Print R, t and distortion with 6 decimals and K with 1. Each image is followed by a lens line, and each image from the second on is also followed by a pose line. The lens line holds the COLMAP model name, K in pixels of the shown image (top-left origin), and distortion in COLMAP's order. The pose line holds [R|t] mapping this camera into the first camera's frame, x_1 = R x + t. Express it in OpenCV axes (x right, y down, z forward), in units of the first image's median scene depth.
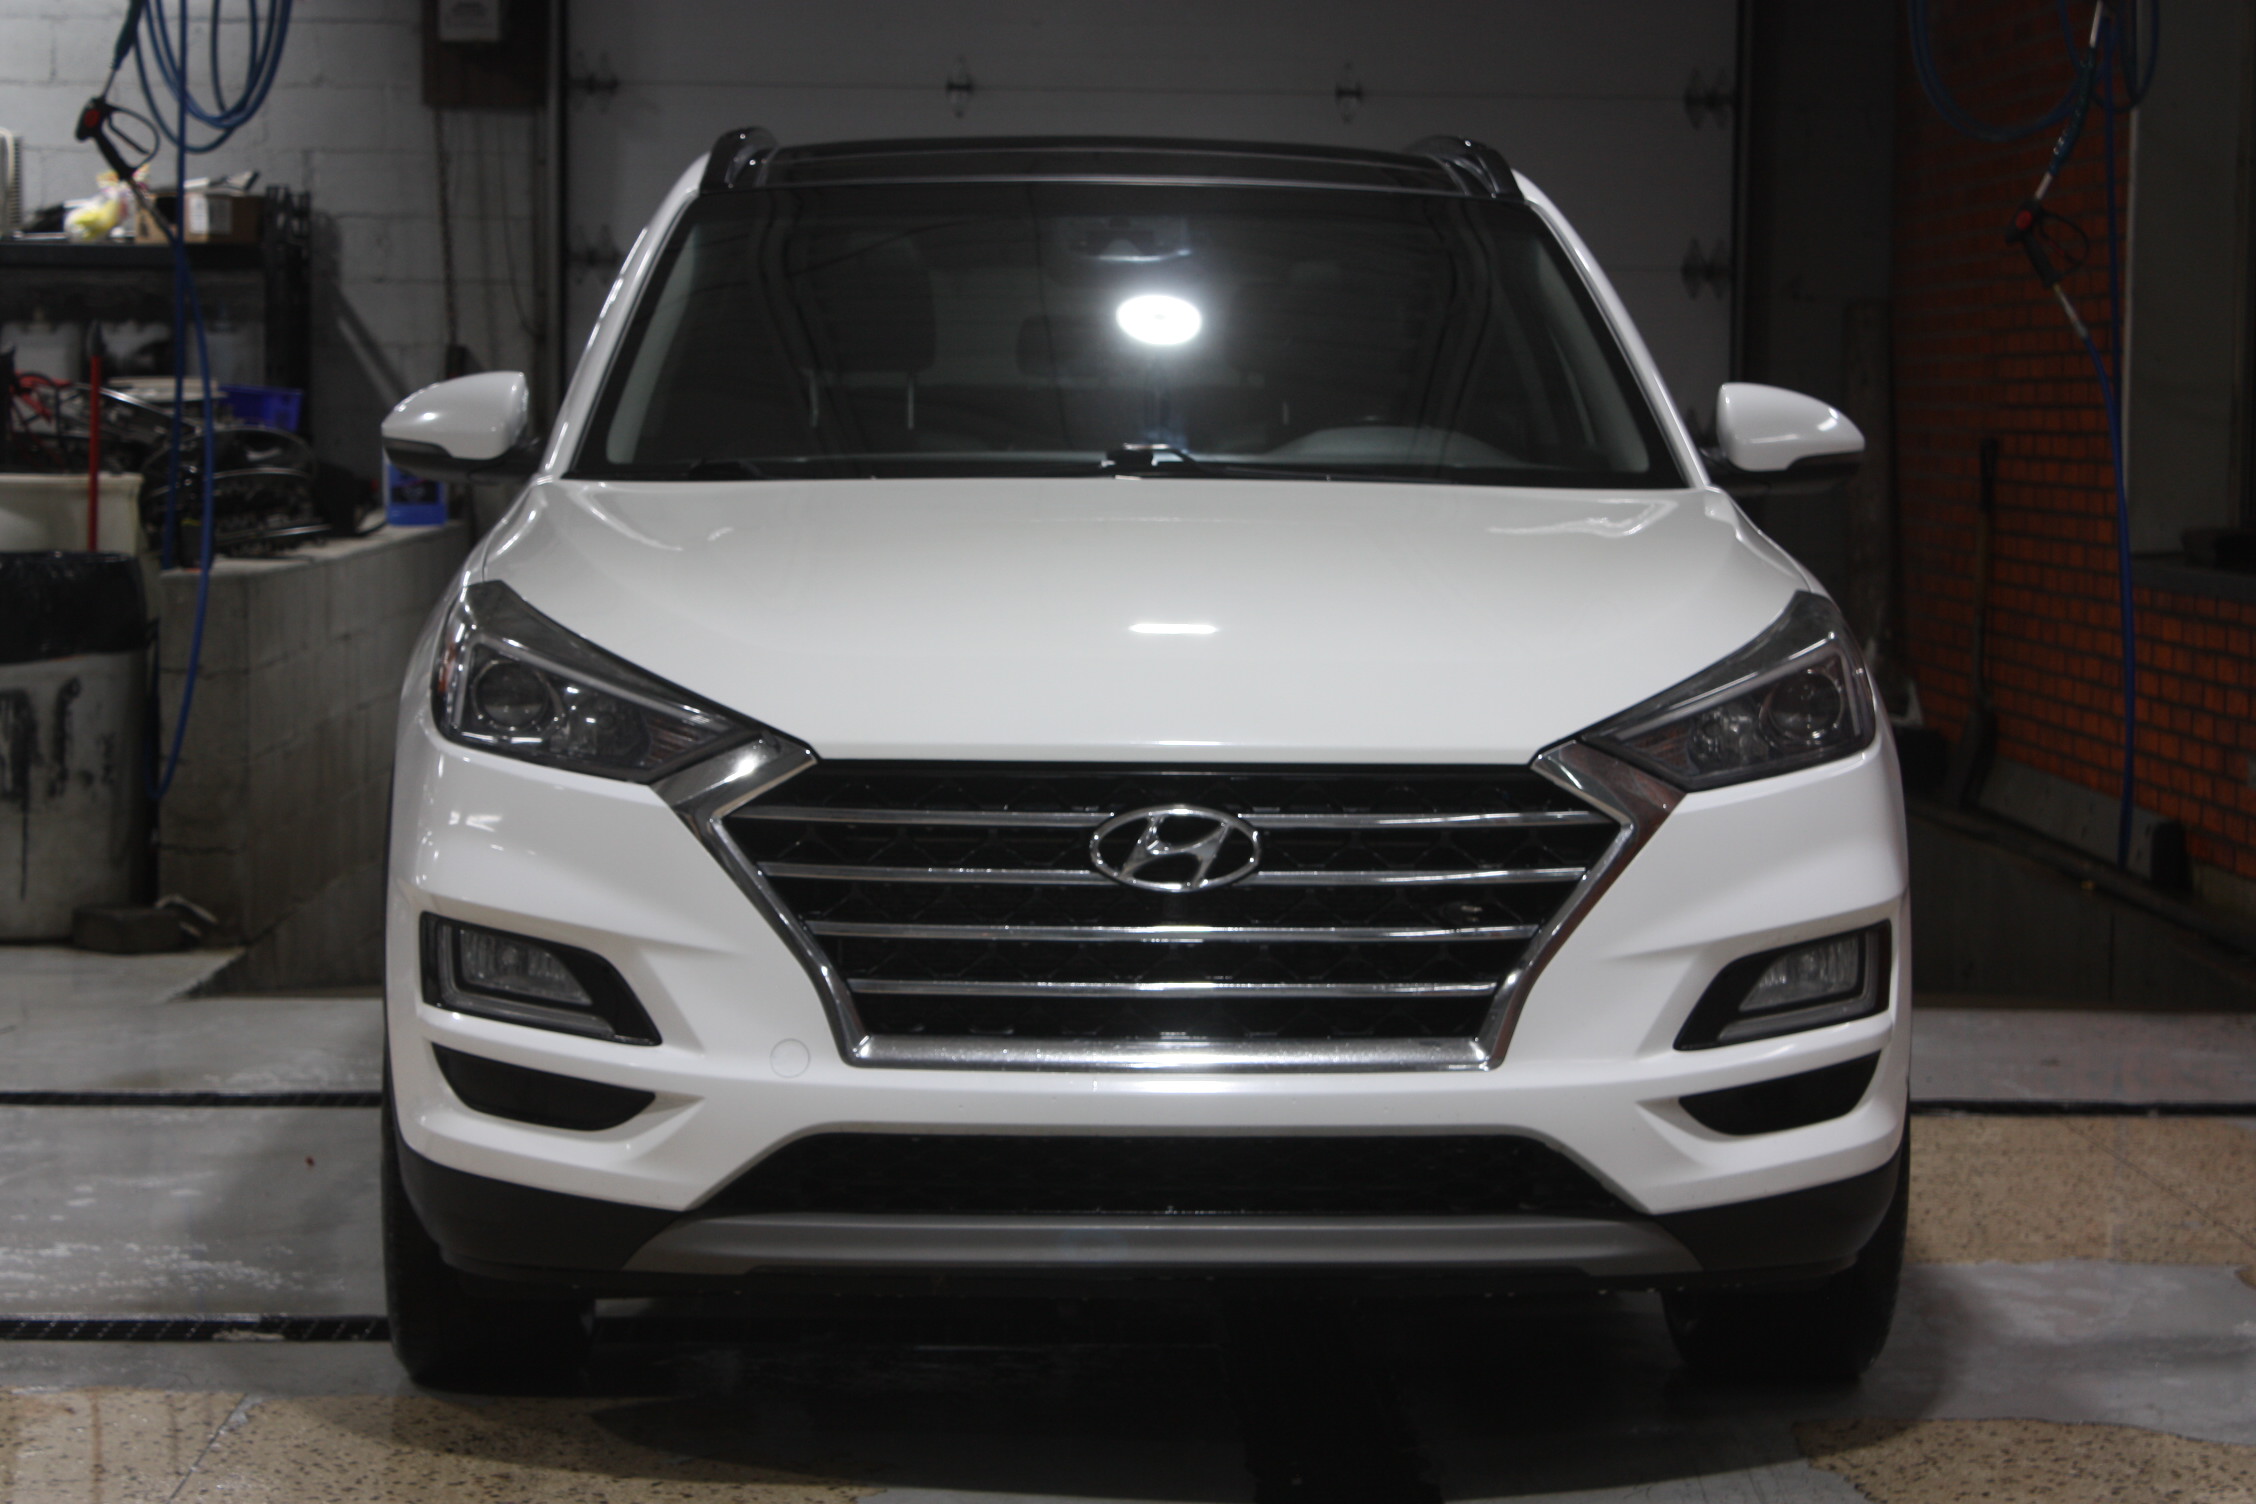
lens RADIAL K [[5516.4, 0, 1128.3], [0, 5516.4, 750.3], [0, 0, 1]] dist [0.001369, 0.000000]
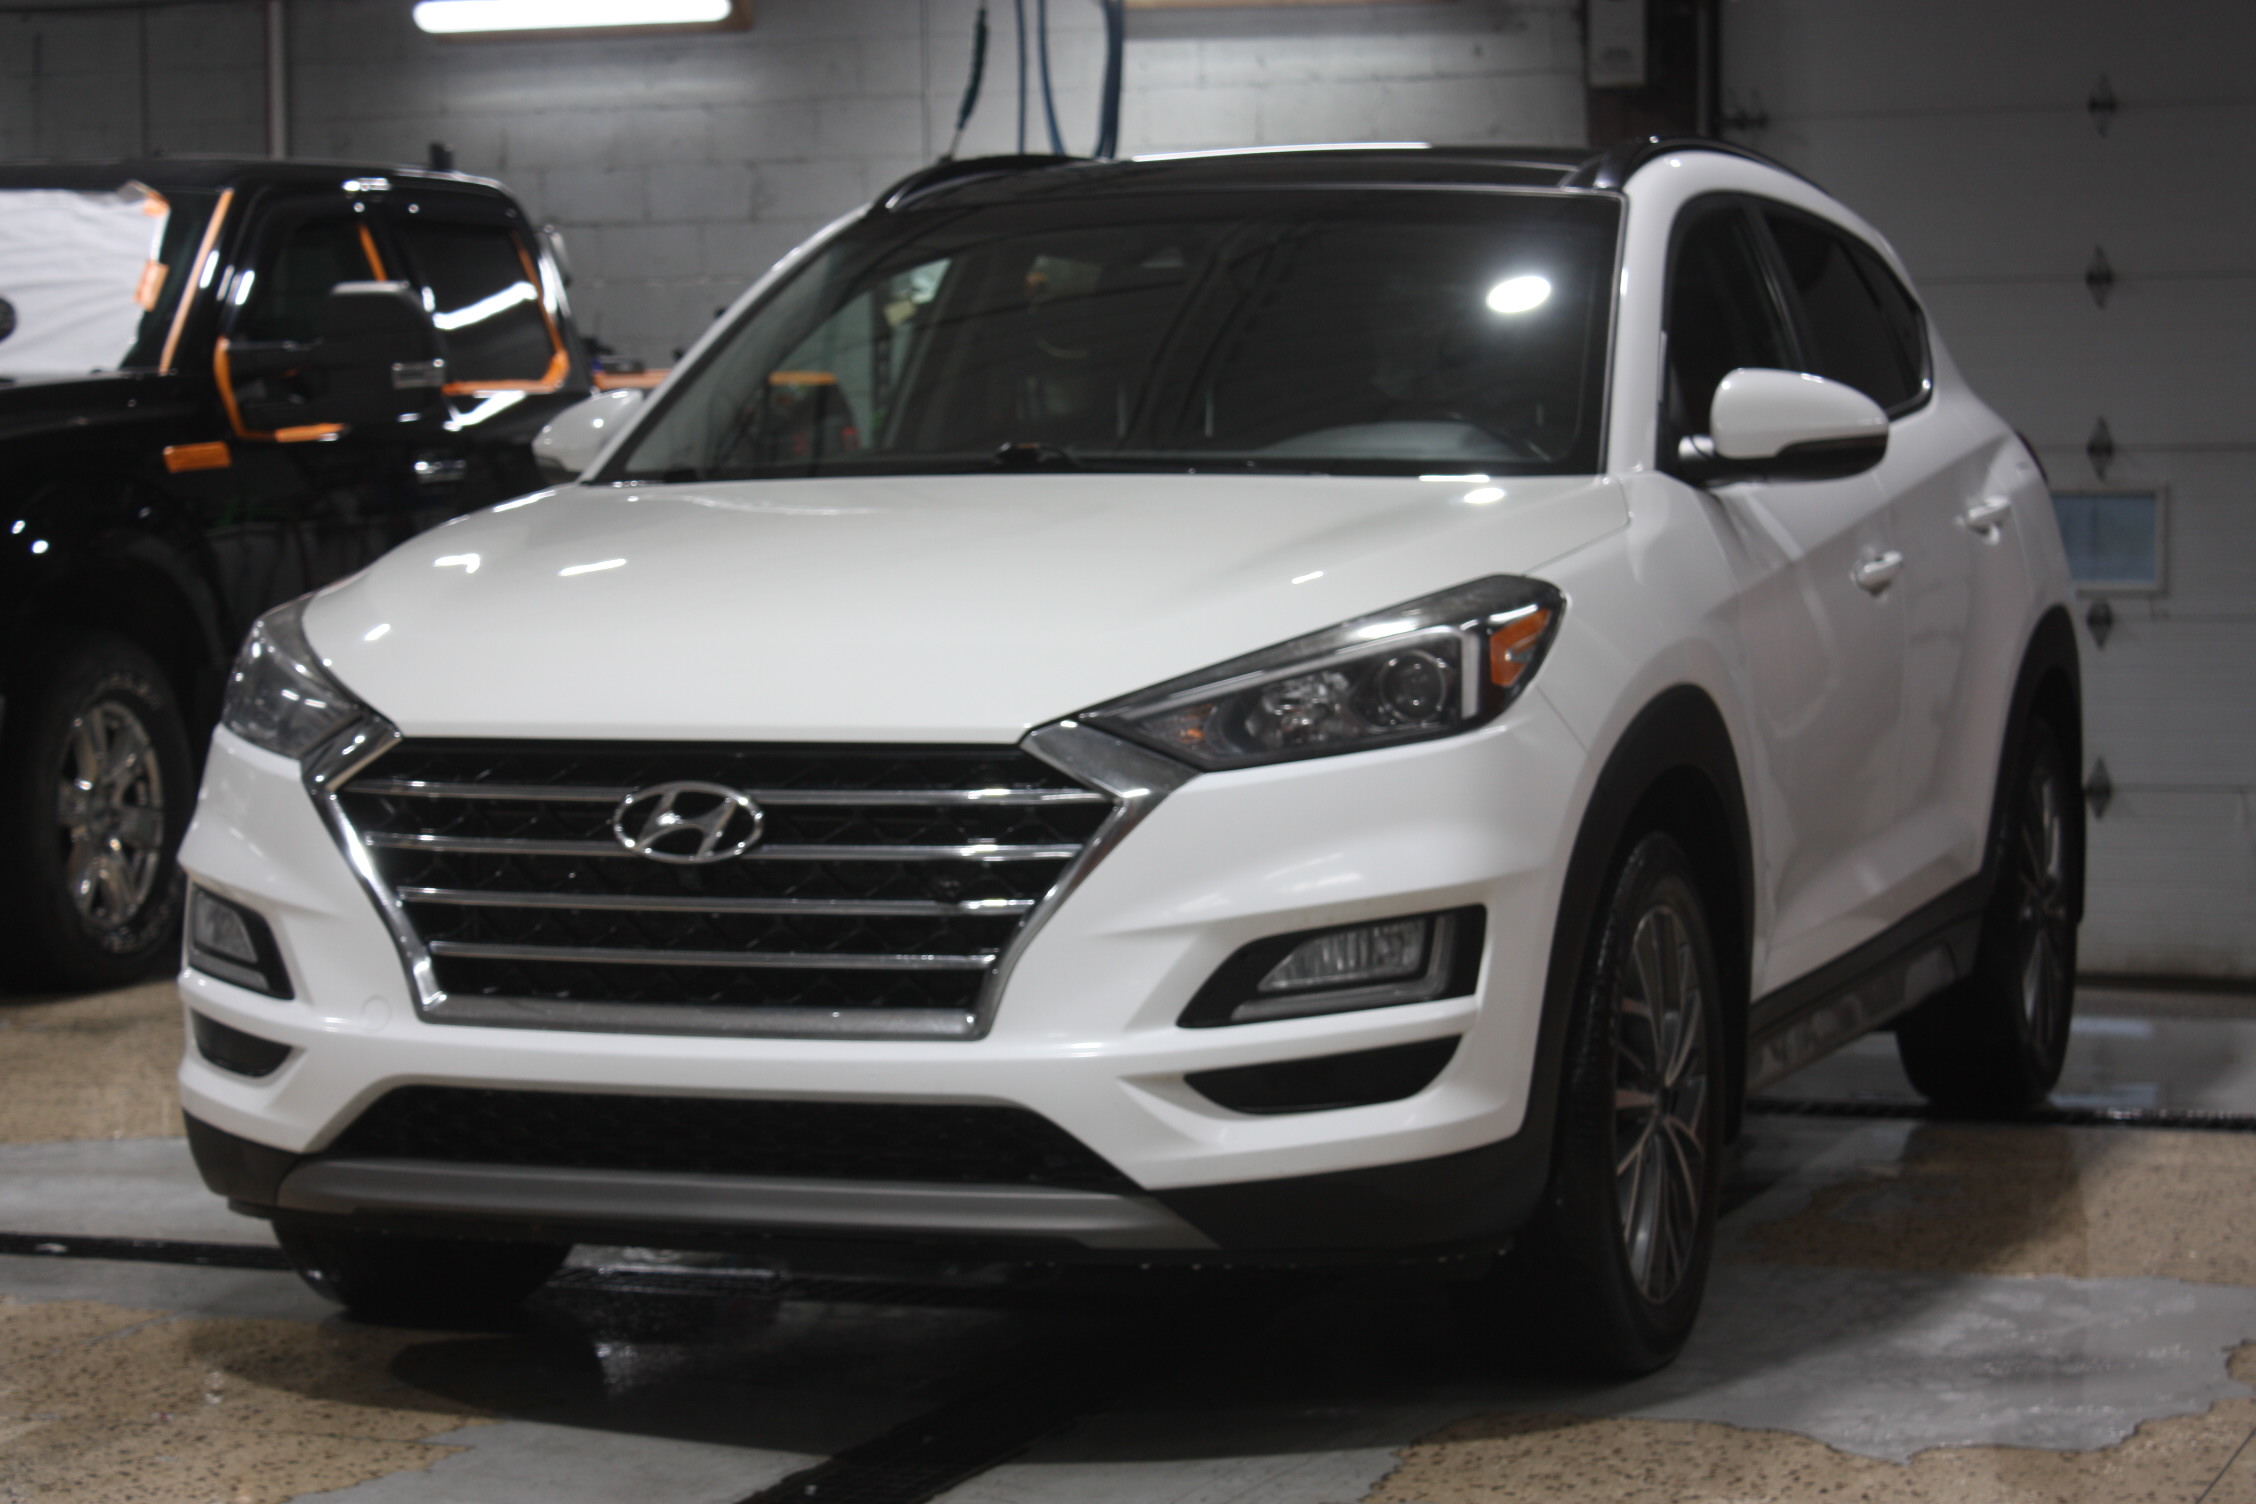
lens RADIAL K [[5100.2, 0, 1128.1], [0, 5100.2, 752.6], [0, 0, 1]] dist [0.111780, 0.000000]
pose [[0.911522, 0.002031, -0.411246, 0.476128], [-0.003282, 0.999992, -0.002336, 0.006362], [0.411238, 0.003479, 0.911522, 0.146744]]
